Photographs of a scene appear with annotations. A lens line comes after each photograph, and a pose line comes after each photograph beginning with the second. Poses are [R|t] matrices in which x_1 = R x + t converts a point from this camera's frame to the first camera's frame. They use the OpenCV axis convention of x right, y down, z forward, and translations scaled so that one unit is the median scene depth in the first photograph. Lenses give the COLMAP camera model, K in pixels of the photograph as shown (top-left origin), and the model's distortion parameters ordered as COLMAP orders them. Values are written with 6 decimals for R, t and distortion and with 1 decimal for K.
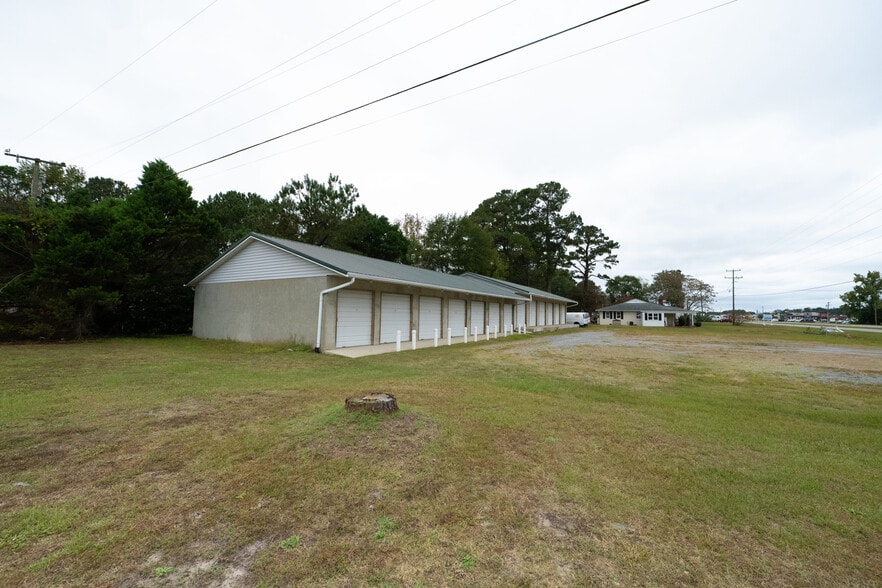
lens RADIAL K [[343.8, 0, 439.7], [0, 343.8, 297.4], [0, 0, 1]] dist [0.000766, -0.000065]
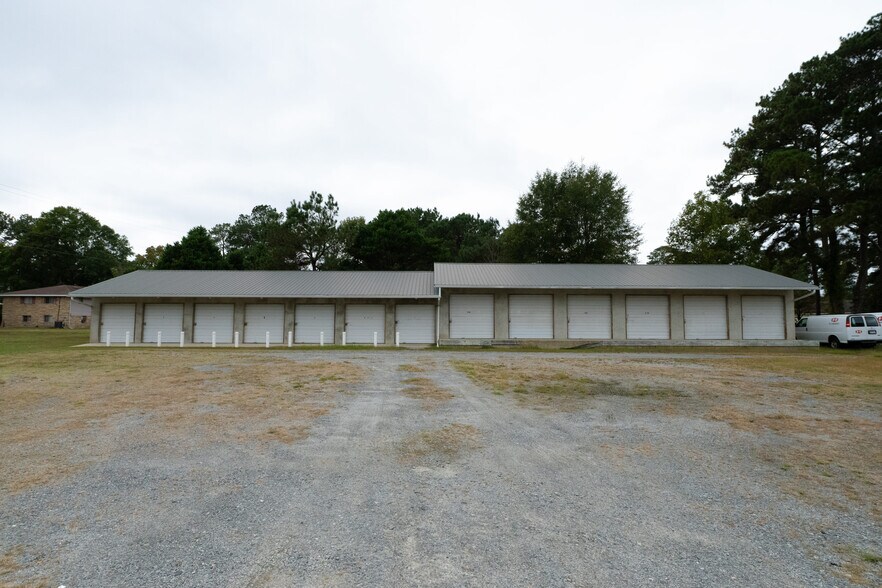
lens RADIAL K [[450.6, 0, 441.0], [0, 450.6, 294.0], [0, 0, 1]] dist [0.000308, 0.000305]
pose [[0.538393, -0.062973, -0.840338, 0.473015], [0.046194, 0.997910, -0.045184, 0.019251], [0.841427, -0.014492, 0.540177, 0.251092]]
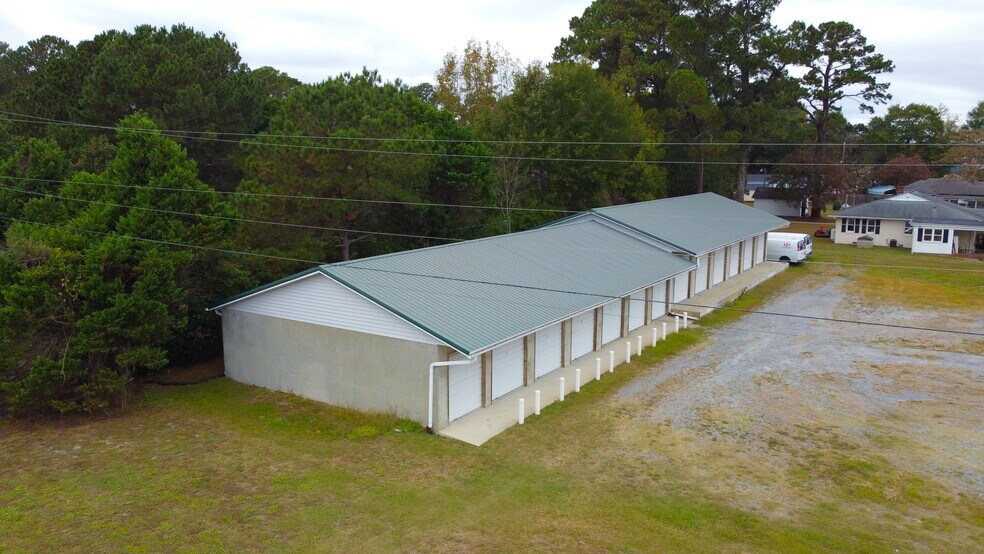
lens RADIAL K [[743.9, 0, 492.0], [0, 743.9, 277.0], [0, 0, 1]] dist [0.000413, -0.004892]
pose [[0.999571, -0.011913, -0.026762, -0.030668], [0.017282, 0.977464, 0.210392, -0.121635], [0.023652, -0.210764, 0.977251, -0.142531]]
